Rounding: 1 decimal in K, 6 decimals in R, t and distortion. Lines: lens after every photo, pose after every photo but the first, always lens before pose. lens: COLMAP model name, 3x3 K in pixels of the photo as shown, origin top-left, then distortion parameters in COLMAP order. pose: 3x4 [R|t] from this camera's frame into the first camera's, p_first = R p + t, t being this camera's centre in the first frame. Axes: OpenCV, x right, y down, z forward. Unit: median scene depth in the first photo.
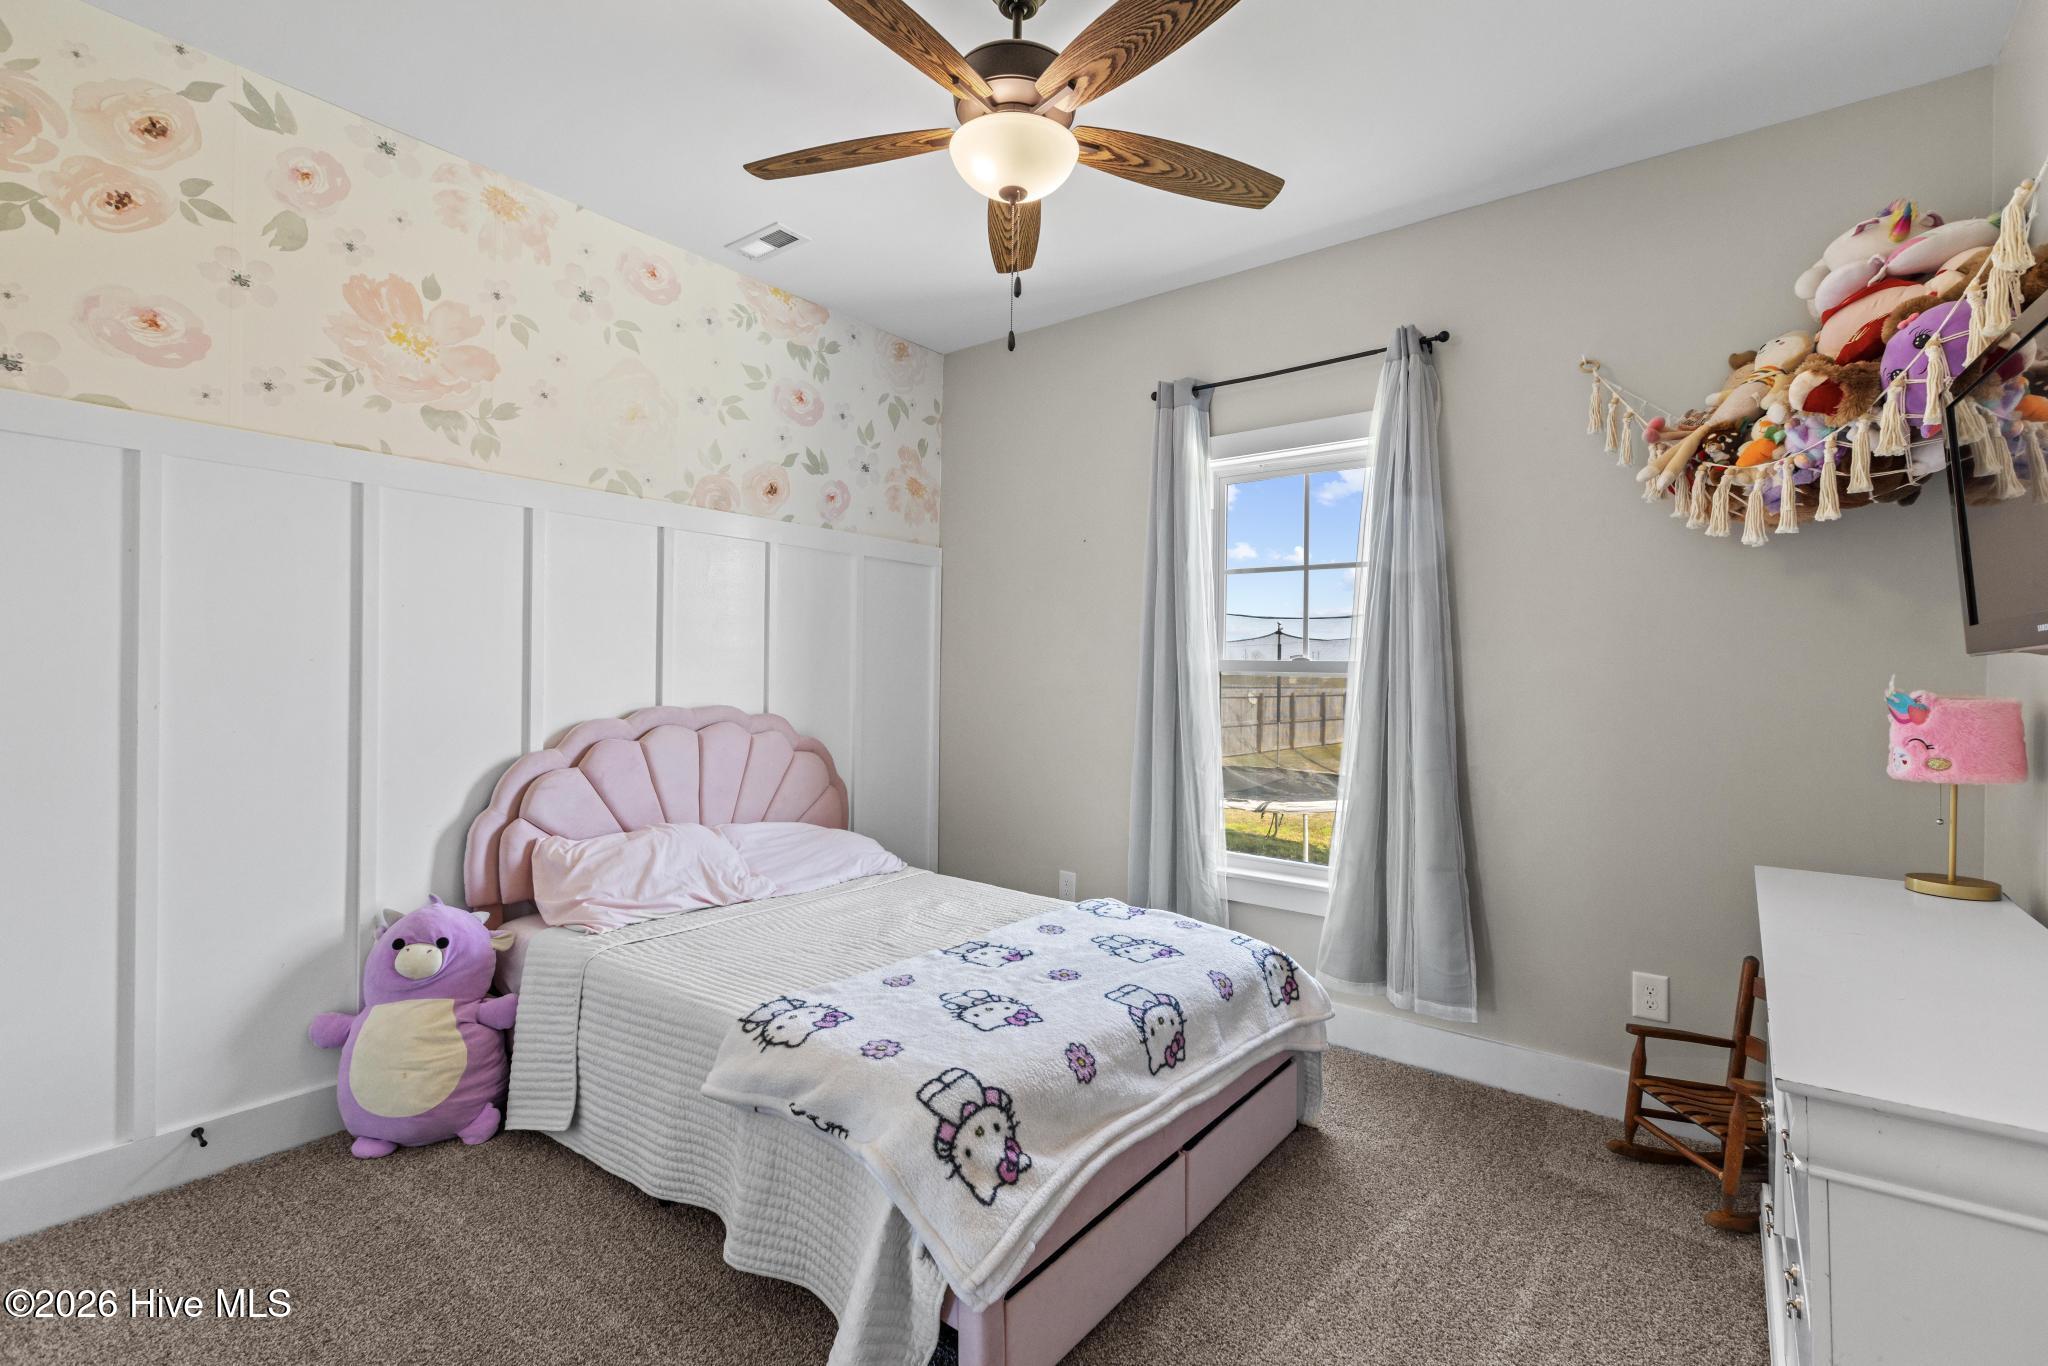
lens RADIAL K [[912.9, 0, 1031.4], [0, 912.9, 672.8], [0, 0, 1]] dist [0.000821, 0.000020]
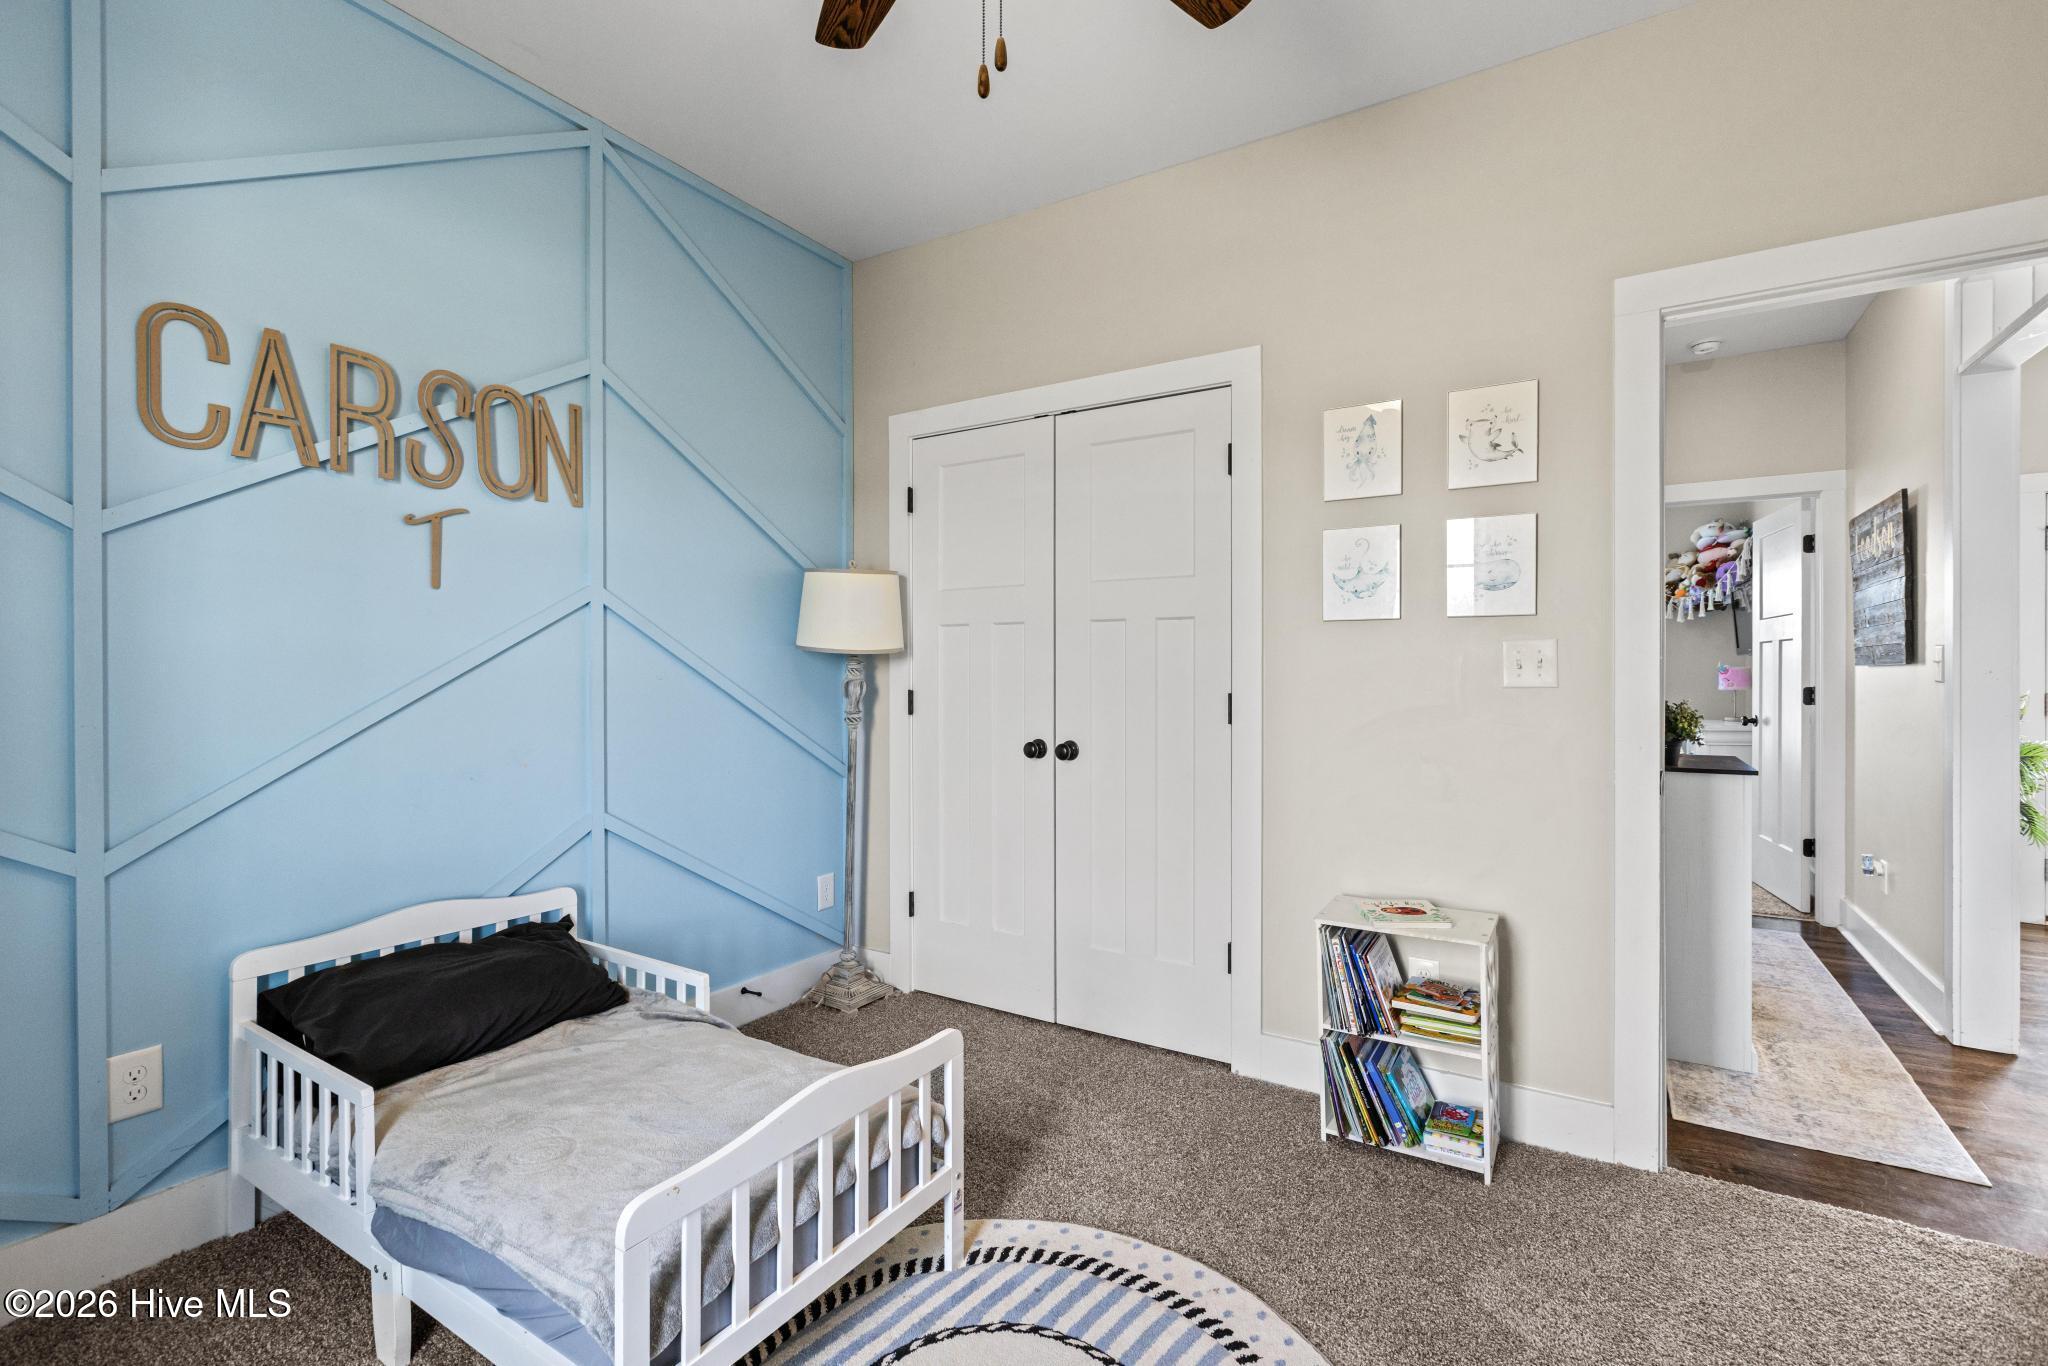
lens RADIAL K [[912.9, 0, 1028.3], [0, 912.9, 676.9], [0, 0, 1]] dist [0.000821, 0.000020]
pose [[0.994804, -0.008601, 0.101440, -1.984140], [0.007975, 0.999947, 0.006580, 0.018548], [-0.101491, -0.005737, 0.994820, -2.144846]]
